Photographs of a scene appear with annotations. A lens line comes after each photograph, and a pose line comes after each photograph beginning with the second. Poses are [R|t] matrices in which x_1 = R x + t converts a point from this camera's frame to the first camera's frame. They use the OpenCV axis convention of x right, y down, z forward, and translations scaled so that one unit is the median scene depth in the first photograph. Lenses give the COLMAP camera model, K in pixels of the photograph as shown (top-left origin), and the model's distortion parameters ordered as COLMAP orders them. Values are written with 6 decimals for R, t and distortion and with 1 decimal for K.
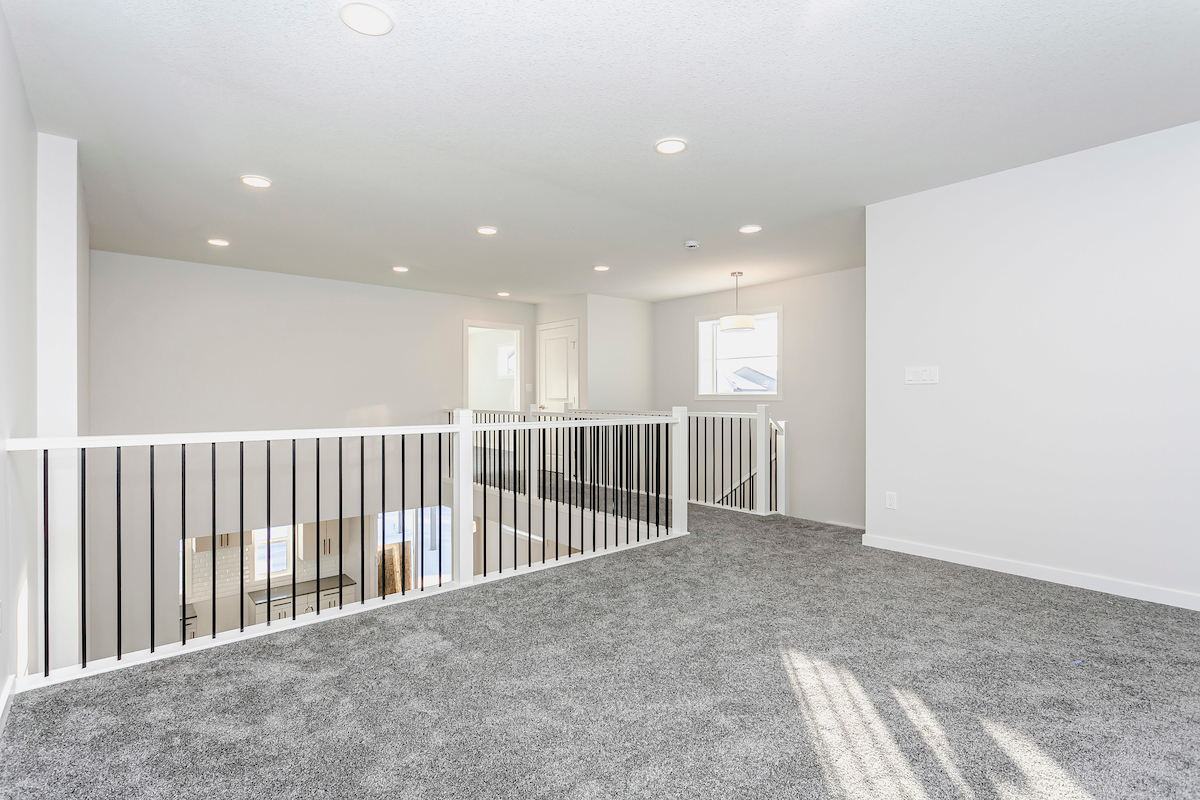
lens RADIAL K [[575.8, 0, 584.3], [0, 575.8, 400.3], [0, 0, 1]] dist [0.000867, -0.000313]
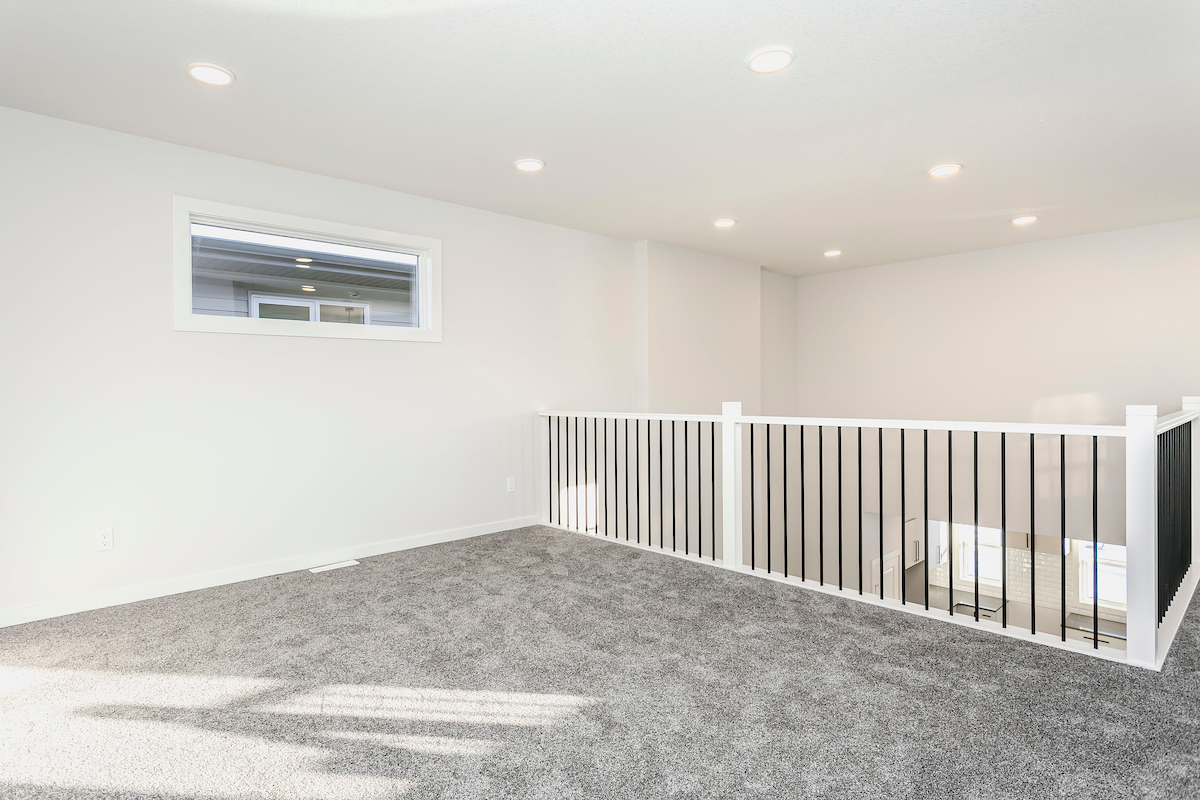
lens RADIAL K [[659.9, 0, 602.1], [0, 659.9, 391.4], [0, 0, 1]] dist [0.000583, 0.000301]
pose [[0.068927, 0.005275, -0.997608, 0.515050], [0.007896, 0.999952, 0.005833, -0.005283], [0.997590, -0.008279, 0.068882, 0.376873]]
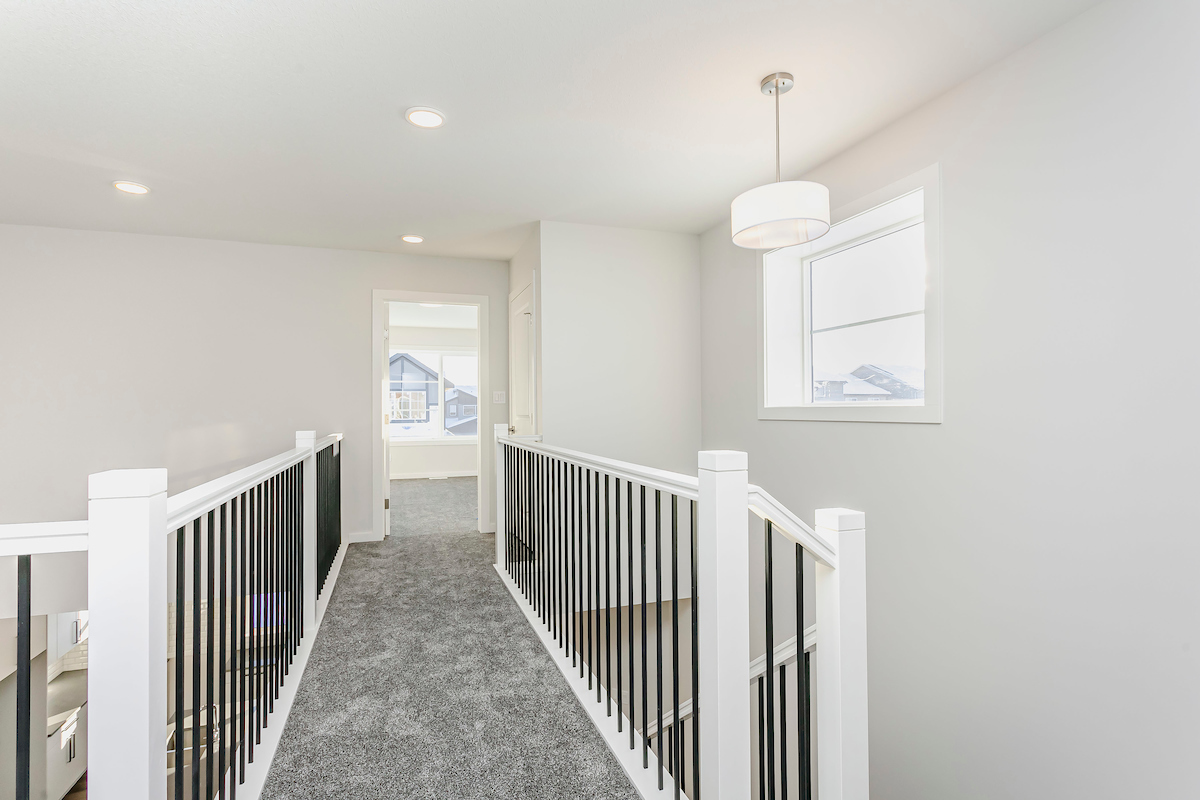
lens RADIAL K [[575.8, 0, 584.3], [0, 575.8, 400.3], [0, 0, 1]] dist [0.000867, -0.000313]
pose [[0.930850, -0.008652, -0.365300, 0.294546], [0.000564, 0.999752, -0.022243, -0.005966], [0.365402, 0.020499, 0.930624, 0.641400]]
